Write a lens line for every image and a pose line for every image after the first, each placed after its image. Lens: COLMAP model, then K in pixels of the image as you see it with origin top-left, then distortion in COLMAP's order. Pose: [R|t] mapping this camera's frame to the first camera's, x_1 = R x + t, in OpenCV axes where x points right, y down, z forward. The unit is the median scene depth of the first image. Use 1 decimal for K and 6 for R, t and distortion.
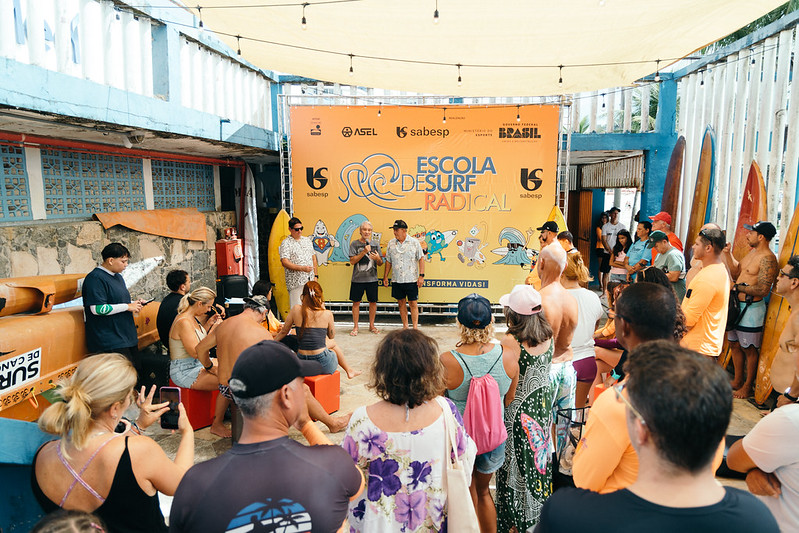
lens RADIAL K [[554.9, 0, 408.6], [0, 554.9, 275.4], [0, 0, 1]] dist [0.007585, 0.009962]
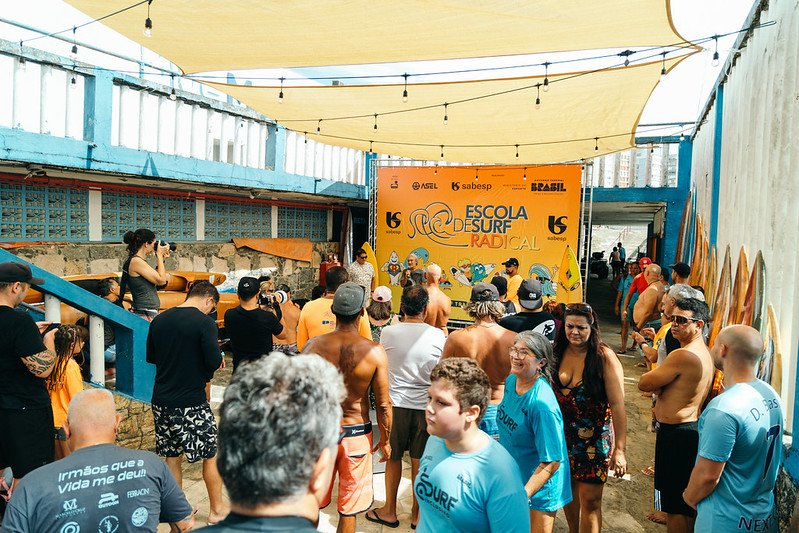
lens RADIAL K [[554.9, 0, 402.6], [0, 554.9, 268.4], [0, 0, 1]] dist [0.007585, 0.009962]
pose [[0.936066, 0.053493, -0.347735, 0.331415], [-0.083204, 0.993995, -0.071067, 0.034675], [0.341845, 0.095457, 0.934896, -0.234173]]
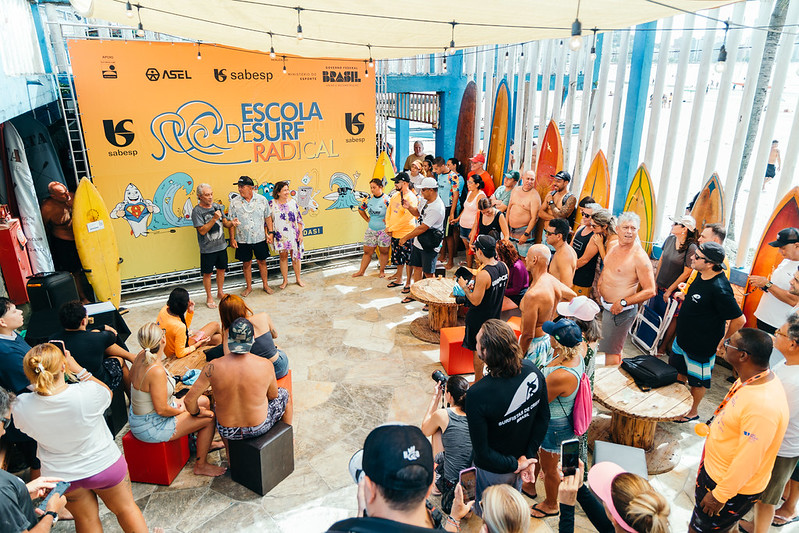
lens RADIAL K [[554.9, 0, 407.2], [0, 554.9, 272.3], [0, 0, 1]] dist [0.007585, 0.009962]
pose [[0.834146, -0.186050, 0.519216, -0.279814], [0.073573, 0.970509, 0.229562, -0.135426], [-0.546614, -0.153288, 0.823235, 0.066103]]
